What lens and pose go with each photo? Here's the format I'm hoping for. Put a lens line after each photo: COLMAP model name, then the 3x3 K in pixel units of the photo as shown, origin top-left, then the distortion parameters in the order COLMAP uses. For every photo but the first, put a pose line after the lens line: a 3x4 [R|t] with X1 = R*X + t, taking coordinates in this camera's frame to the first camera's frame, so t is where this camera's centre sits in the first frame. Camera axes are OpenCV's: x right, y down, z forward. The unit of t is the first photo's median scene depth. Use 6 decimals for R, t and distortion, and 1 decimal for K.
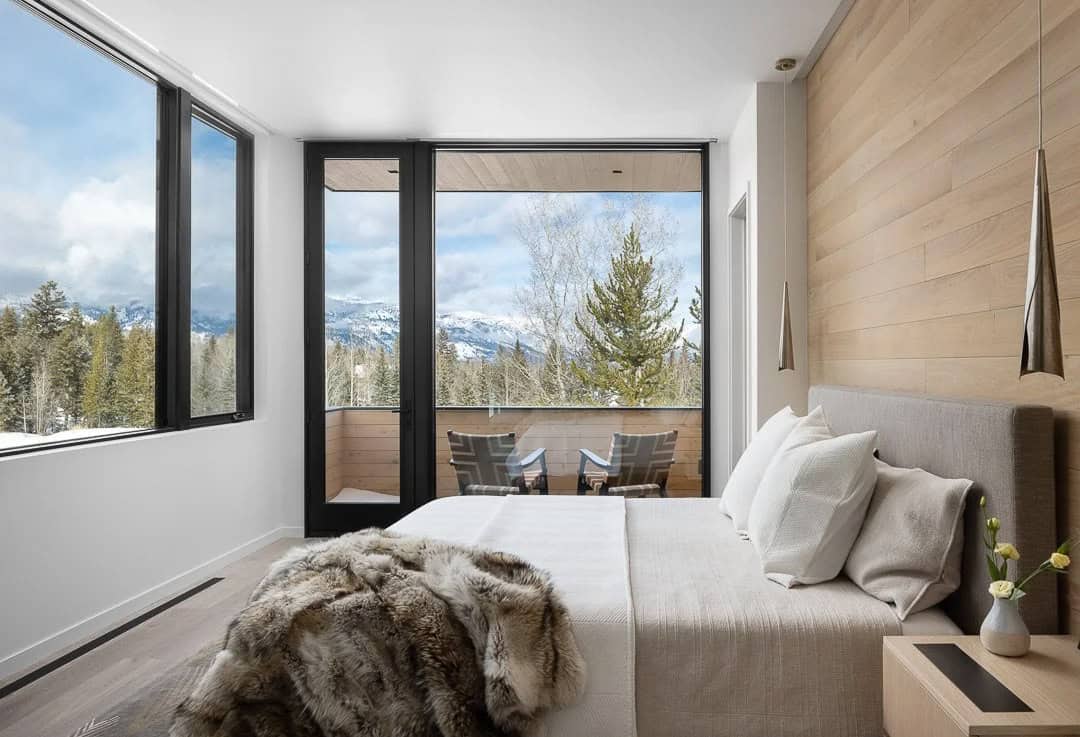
lens RADIAL K [[841.6, 0, 540.0], [0, 841.6, 368.5], [0, 0, 1]] dist [-0.008475, 0.000746]
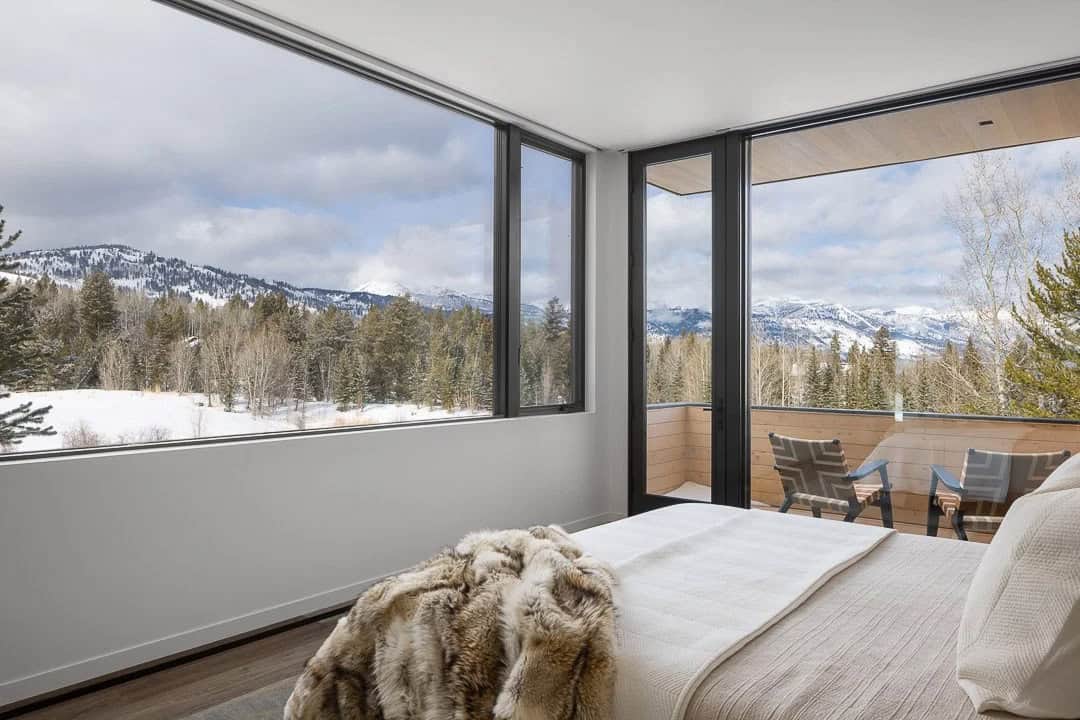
lens RADIAL K [[739.9, 0, 540.0], [0, 739.9, 360.0], [0, 0, 1]] dist [-0.007640, 0.000702]
pose [[0.775650, 0.002101, -0.631160, 0.214790], [-0.007994, 0.999947, -0.006496, 0.000239], [0.631113, 0.010084, 0.775625, 0.195375]]
